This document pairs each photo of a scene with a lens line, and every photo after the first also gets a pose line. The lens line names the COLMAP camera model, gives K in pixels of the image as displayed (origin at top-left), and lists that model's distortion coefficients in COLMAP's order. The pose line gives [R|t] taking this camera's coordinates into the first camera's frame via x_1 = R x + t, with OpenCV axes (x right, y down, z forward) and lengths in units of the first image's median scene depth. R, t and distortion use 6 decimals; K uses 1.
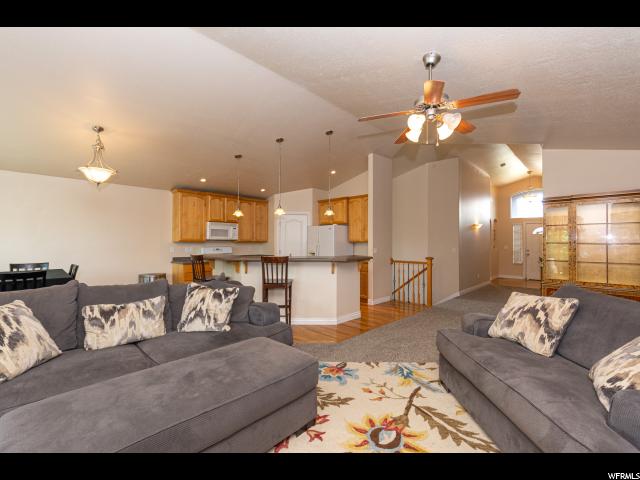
lens RADIAL K [[288.2, 0, 320.0], [0, 288.2, 240.0], [0, 0, 1]] dist [-0.000028, 0.000001]
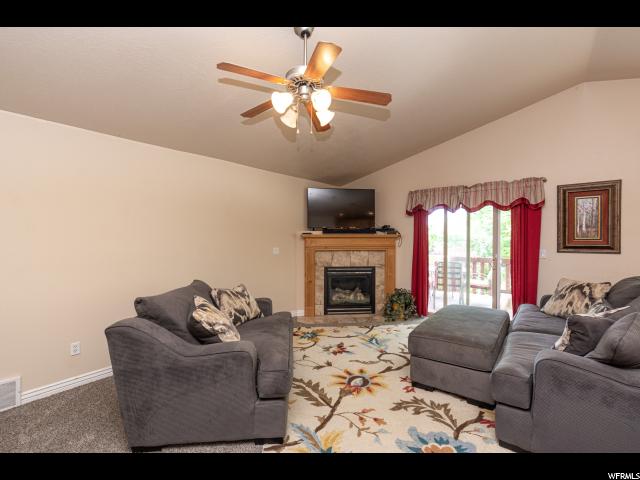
lens RADIAL K [[291.3, 0, 320.0], [0, 291.3, 240.0], [0, 0, 1]] dist [-0.000236, -0.000315]
pose [[-0.995586, 0.003335, -0.093794, 0.424269], [0.002707, 0.999973, 0.006815, -0.021350], [0.093814, 0.006531, -0.995568, 1.866128]]
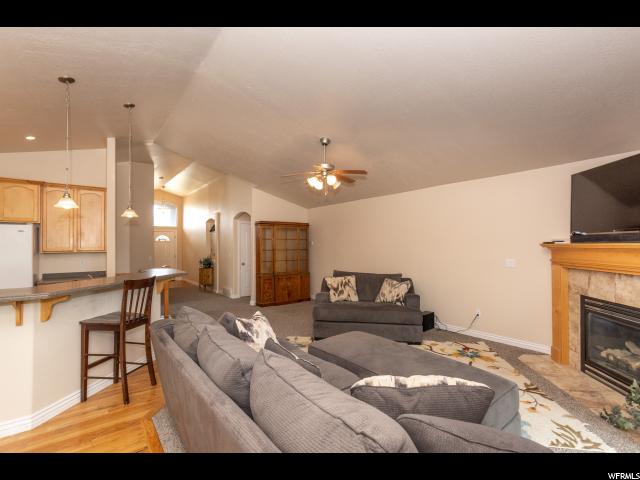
lens RADIAL K [[288.2, 0, 320.0], [0, 288.2, 240.0], [0, 0, 1]] dist [-0.000028, 0.000001]
pose [[0.144897, 0.015868, 0.989320, -1.235787], [-0.006204, 0.999866, -0.015128, -0.036947], [-0.989427, -0.003946, 0.144976, 0.800398]]
